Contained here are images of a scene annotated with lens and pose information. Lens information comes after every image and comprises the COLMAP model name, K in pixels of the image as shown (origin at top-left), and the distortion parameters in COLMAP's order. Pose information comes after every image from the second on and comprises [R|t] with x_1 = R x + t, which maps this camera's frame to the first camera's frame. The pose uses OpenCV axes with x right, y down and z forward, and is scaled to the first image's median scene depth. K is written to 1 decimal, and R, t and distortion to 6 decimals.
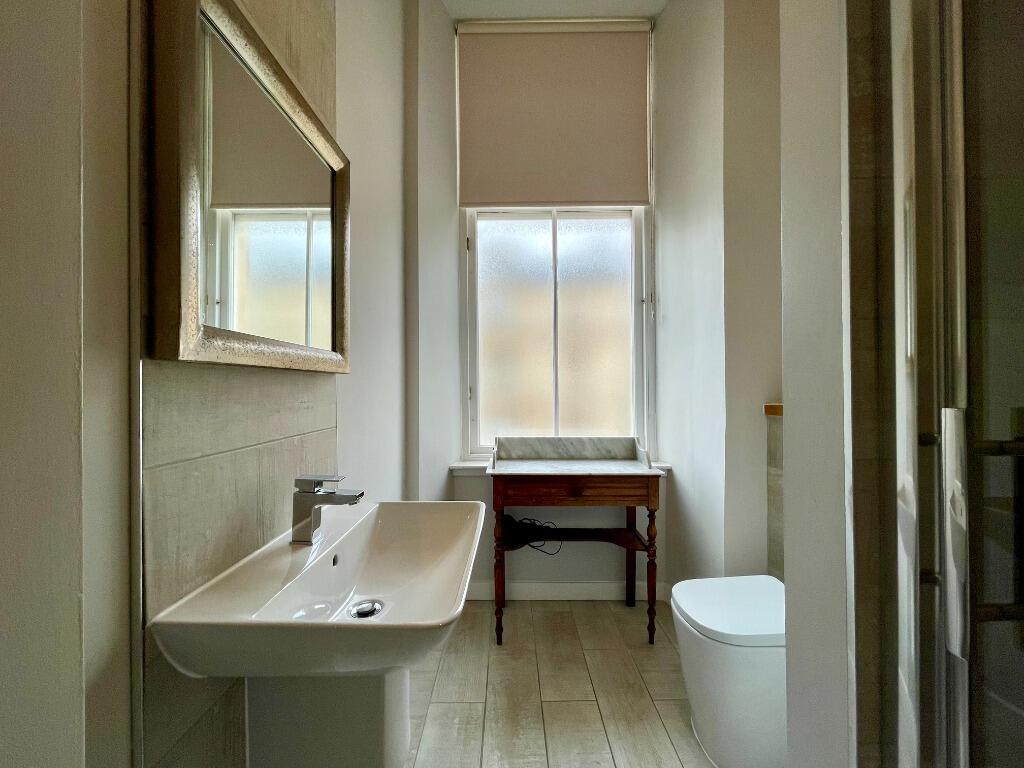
lens RADIAL K [[408.6, 0, 522.0], [0, 408.6, 392.7], [0, 0, 1]] dist [-0.004065, -0.000556]
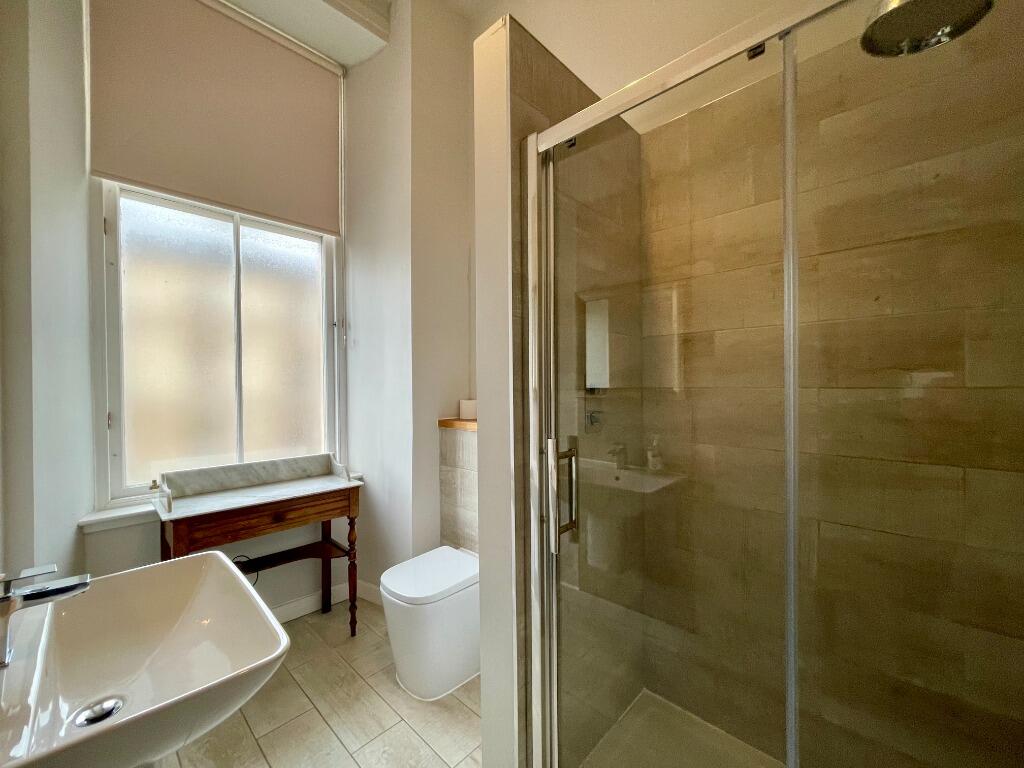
lens RADIAL K [[408.6, 0, 522.0], [0, 408.6, 392.7], [0, 0, 1]] dist [-0.004065, -0.000556]
pose [[0.679261, -0.009768, 0.733832, -0.171803], [0.002560, 0.999937, 0.010940, -0.062752], [-0.733893, -0.005553, 0.679243, -0.095411]]
